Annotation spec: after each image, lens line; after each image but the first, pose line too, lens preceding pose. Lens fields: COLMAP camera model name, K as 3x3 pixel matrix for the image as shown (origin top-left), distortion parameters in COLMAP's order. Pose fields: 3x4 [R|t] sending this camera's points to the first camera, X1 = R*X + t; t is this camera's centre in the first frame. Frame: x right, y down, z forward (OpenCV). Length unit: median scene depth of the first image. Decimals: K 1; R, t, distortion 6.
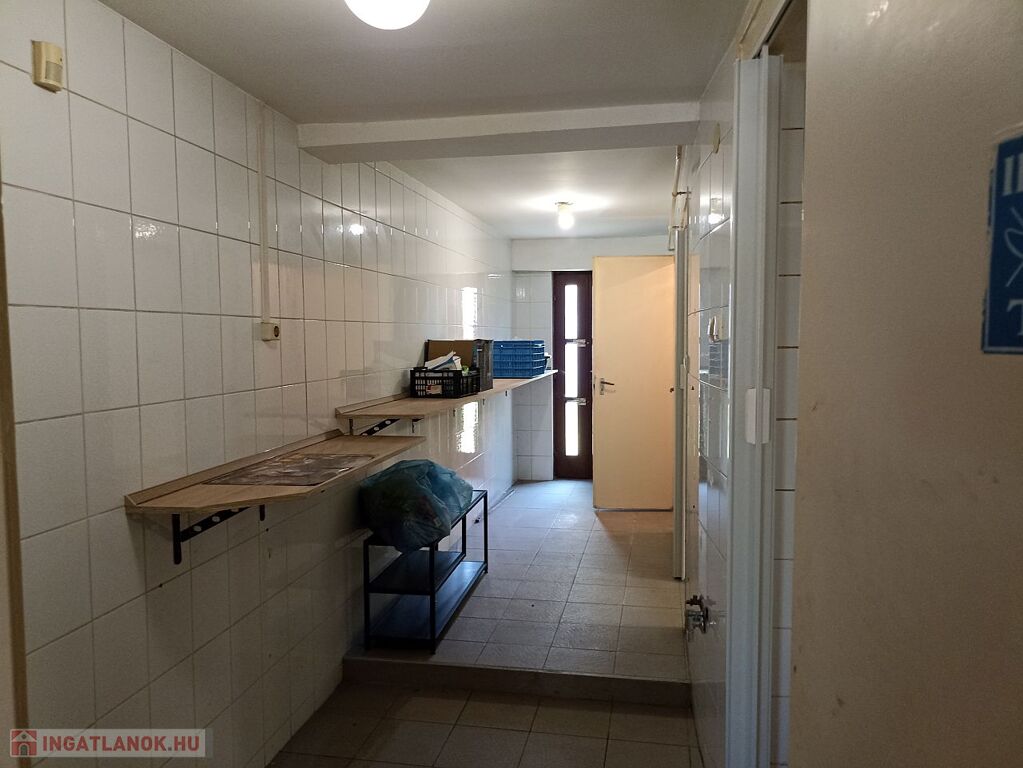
lens RADIAL K [[761.7, 0, 509.9], [0, 761.7, 382.5], [0, 0, 1]] dist [0.040544, -0.029301]
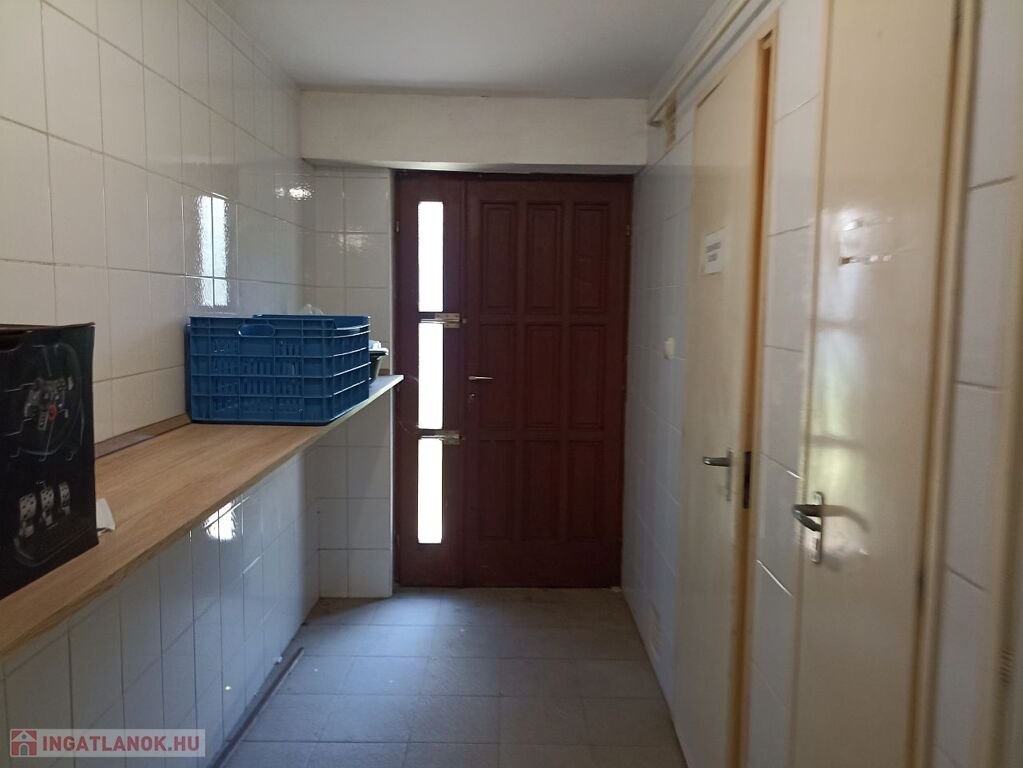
lens RADIAL K [[761.7, 0, 511.5], [0, 761.7, 382.7], [0, 0, 1]] dist [0.040544, -0.029301]
pose [[0.979190, 0.000534, 0.202945, 0.031912], [-0.008533, 0.999221, 0.038539, -0.031390], [-0.202766, -0.039469, 0.978431, 0.510649]]
